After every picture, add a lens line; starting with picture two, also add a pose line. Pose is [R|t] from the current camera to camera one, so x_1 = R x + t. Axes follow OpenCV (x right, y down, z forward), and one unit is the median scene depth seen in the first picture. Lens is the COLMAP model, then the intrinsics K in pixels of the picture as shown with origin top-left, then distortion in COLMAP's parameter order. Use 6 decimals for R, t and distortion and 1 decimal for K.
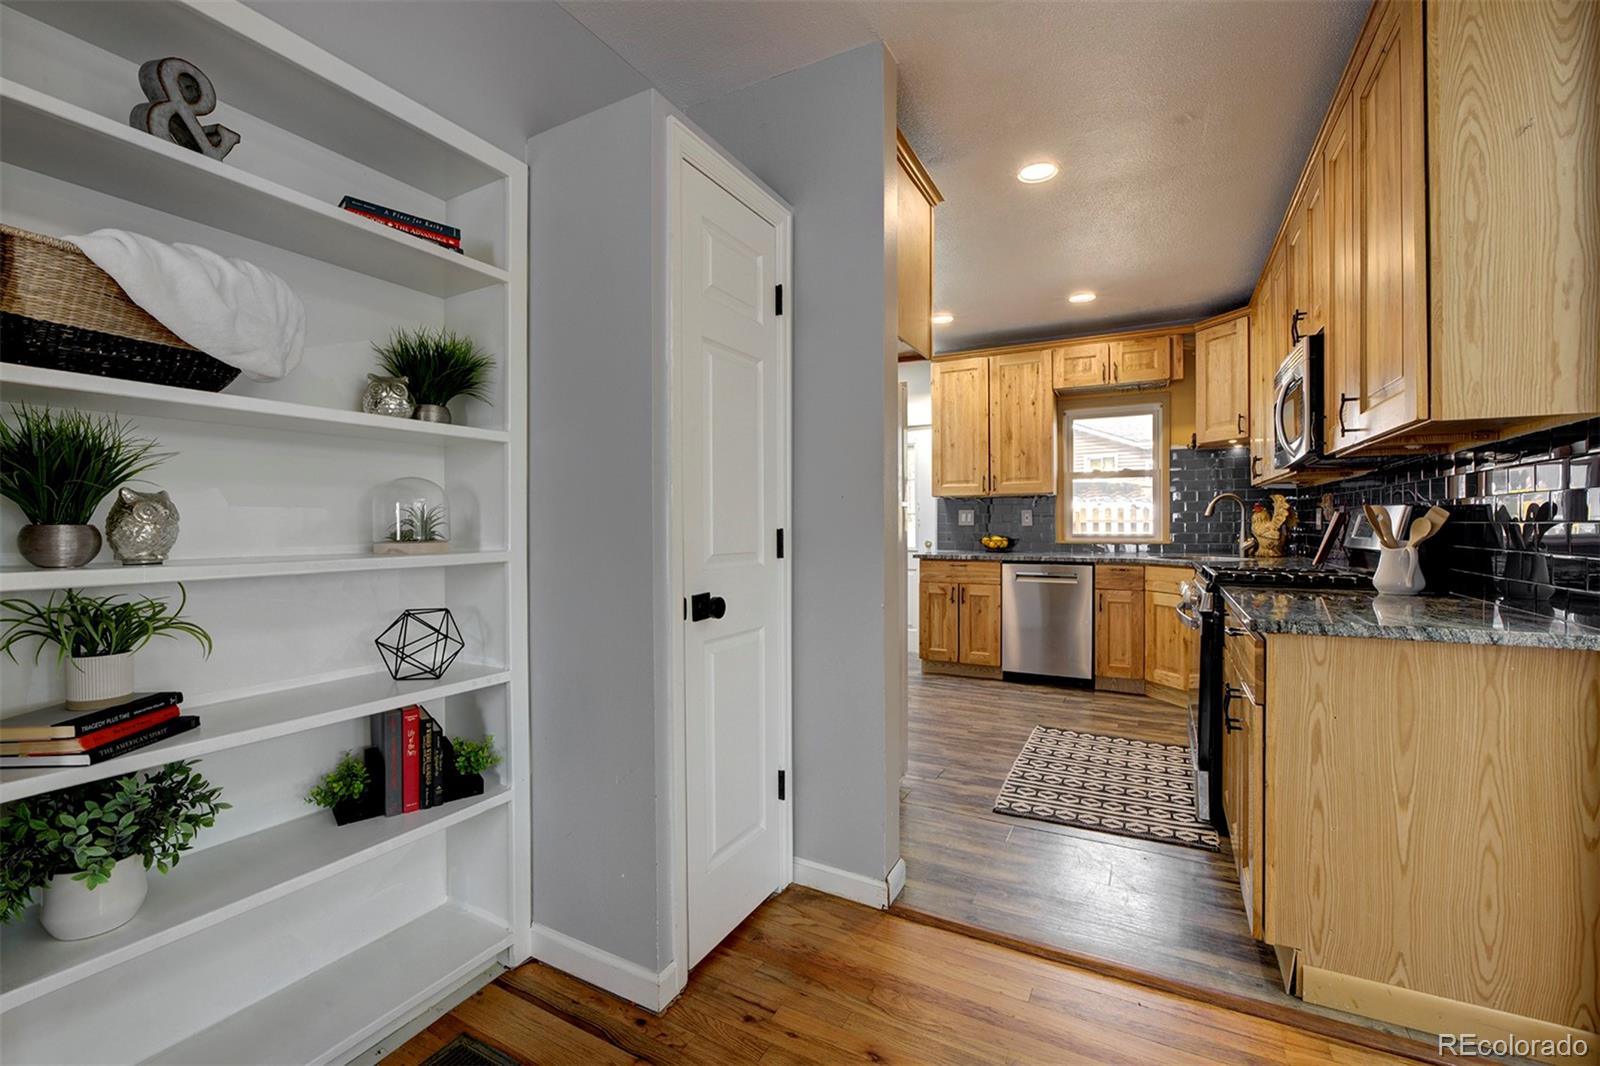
lens RADIAL K [[670.4, 0, 803.6], [0, 670.4, 535.6], [0, 0, 1]] dist [-0.020890, 0.000045]
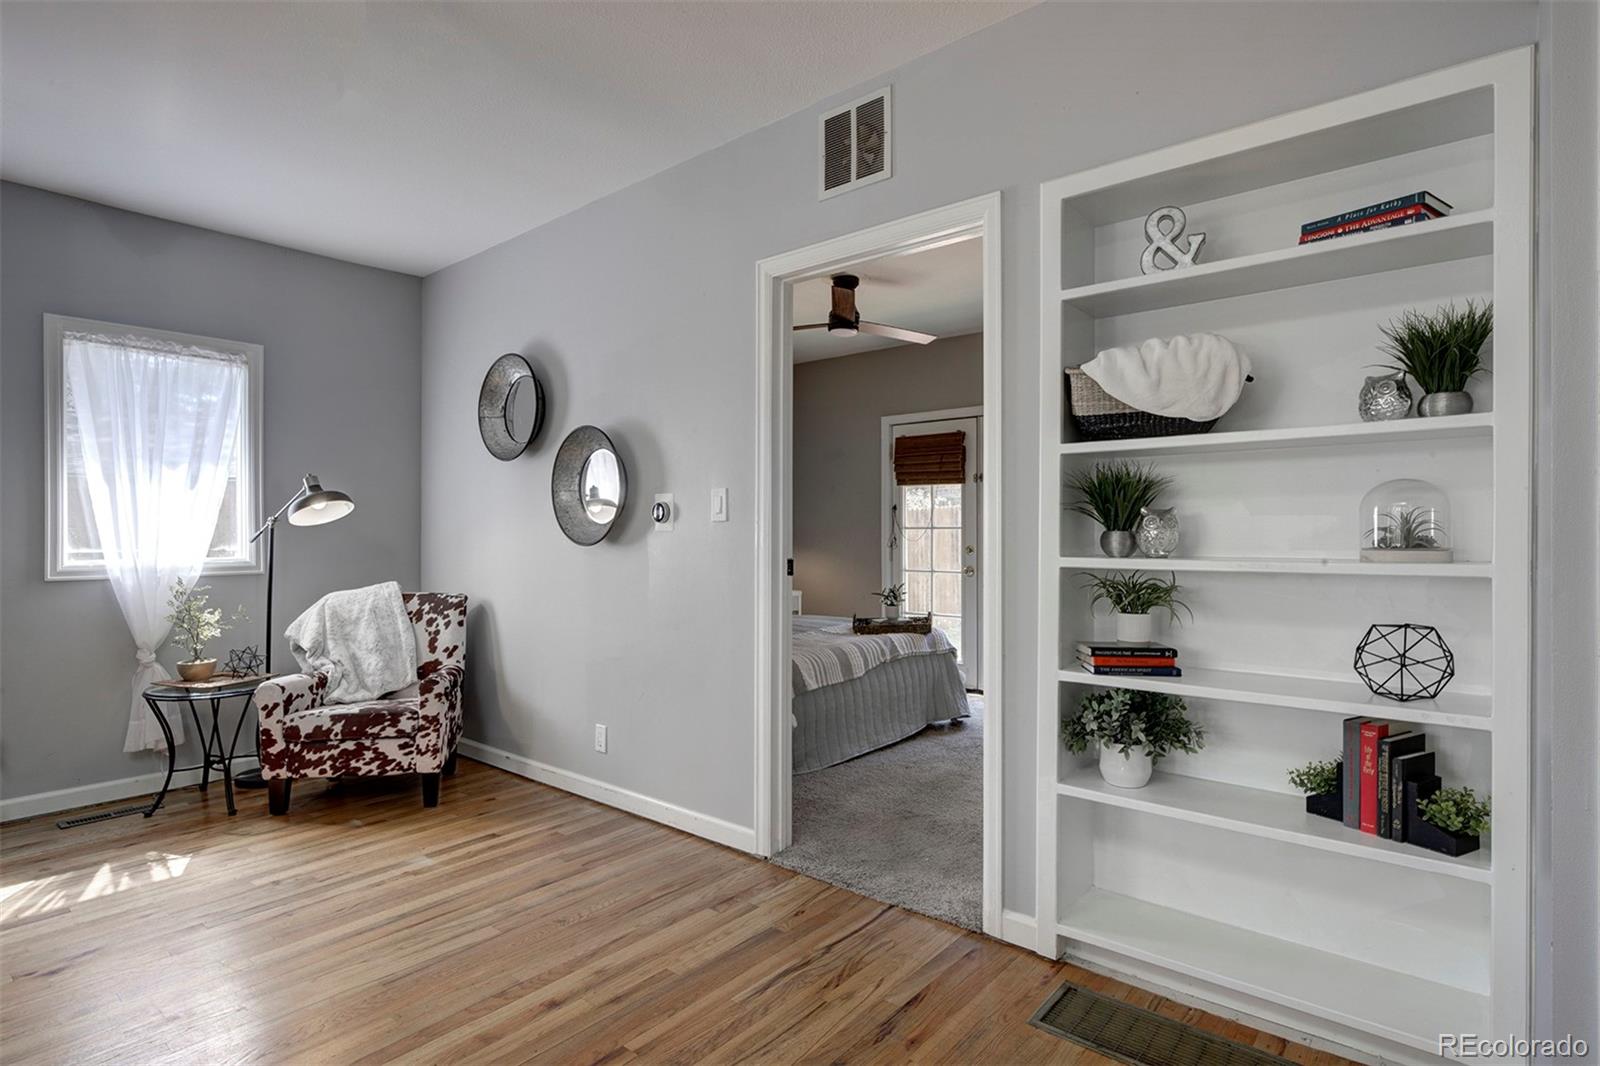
lens RADIAL K [[828.2, 0, 781.4], [0, 828.2, 539.5], [0, 0, 1]] dist [-0.001976, 0.000191]
pose [[-0.221777, 0.009858, -0.975048, 0.299285], [-0.013412, 0.999823, 0.013159, -0.003067], [0.975005, 0.015996, -0.221606, 0.174878]]
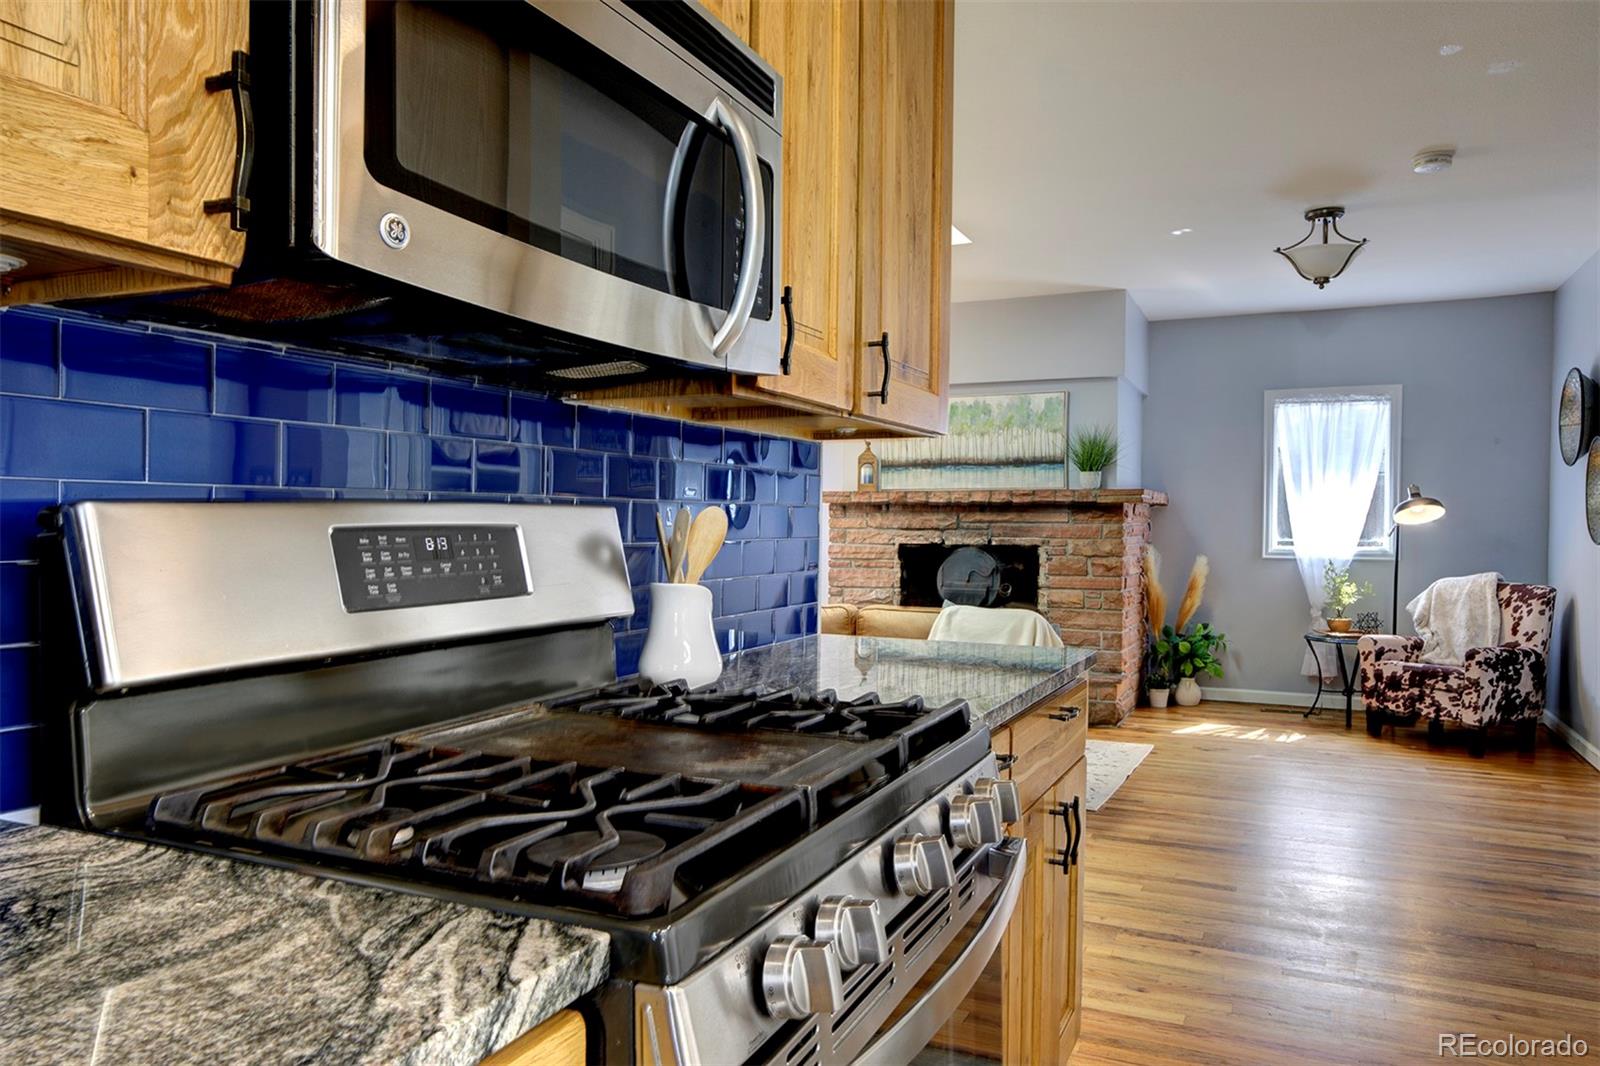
lens RADIAL K [[1087.0, 0, 844.1], [0, 1087.0, 536.7], [0, 0, 1]] dist [0.024098, 0.002879]
pose [[-0.996597, -0.002949, -0.082371, 0.472202], [-0.005609, 0.999470, 0.032079, -0.027941], [0.082233, 0.032432, -0.996085, 0.991104]]
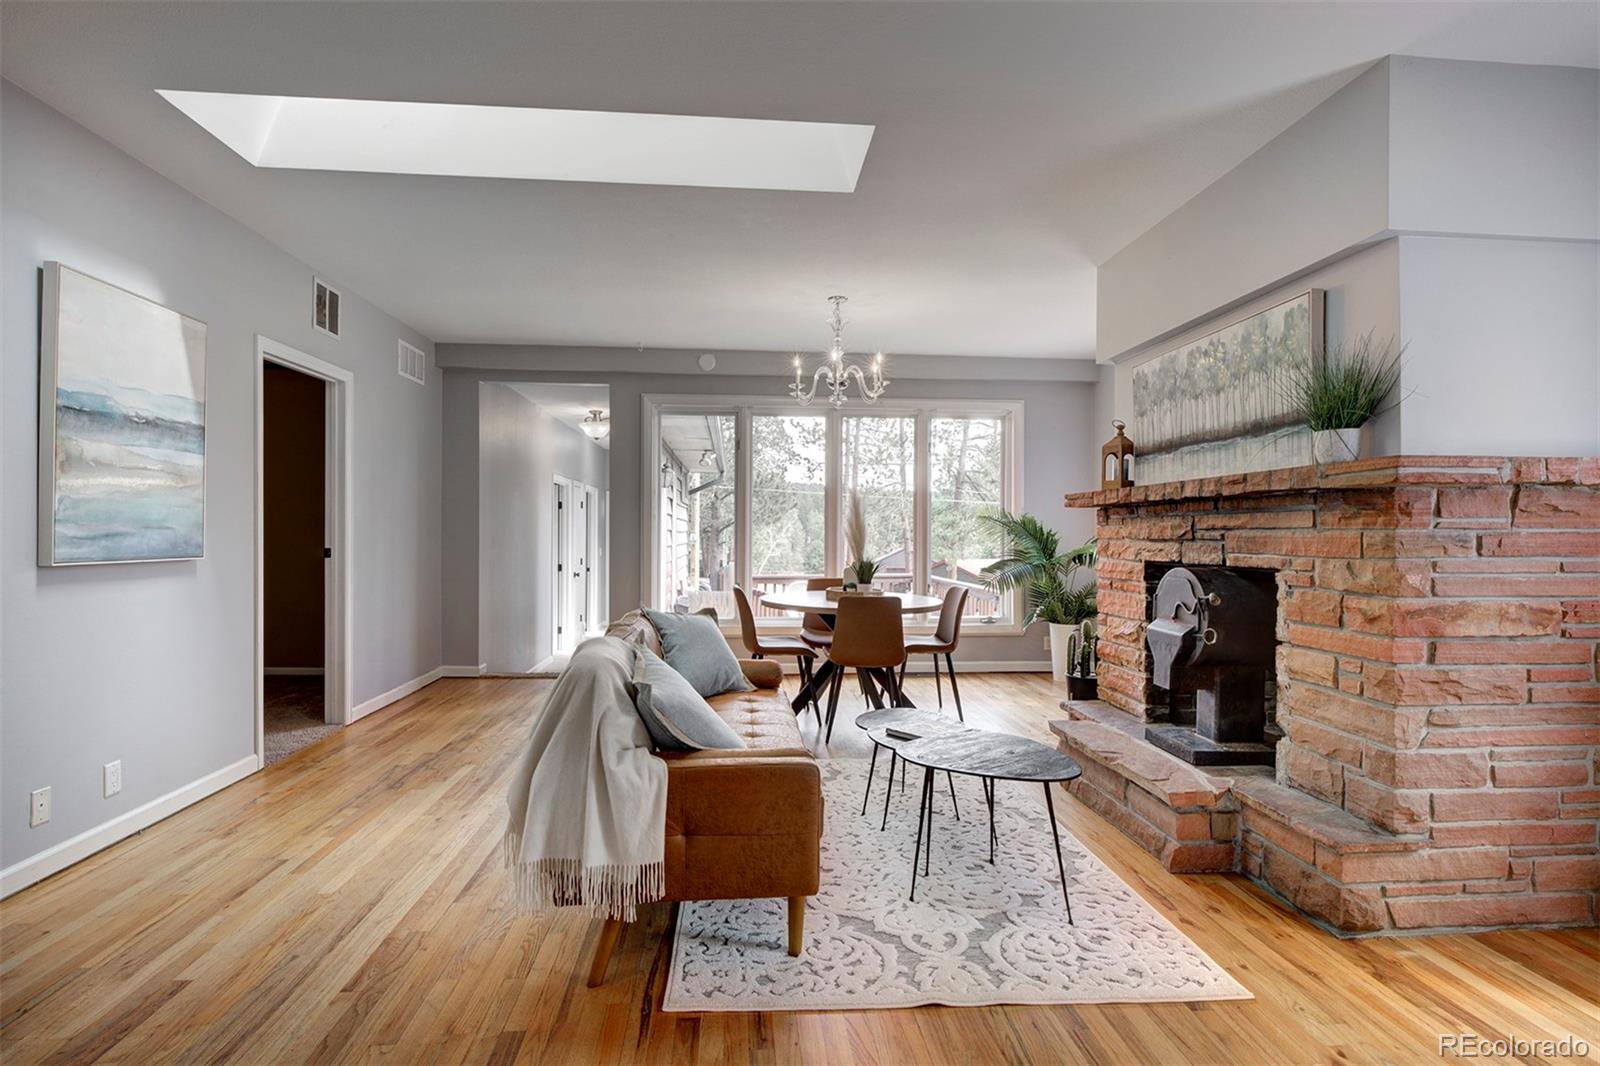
lens RADIAL K [[799.8, 0, 793.6], [0, 799.8, 529.3], [0, 0, 1]] dist [-0.003220, -0.000308]
pose [[-0.538325, 0.004309, 0.842726, -0.352582], [0.012041, 0.999924, 0.002579, -0.003769], [-0.842651, 0.011536, -0.538336, 0.068907]]
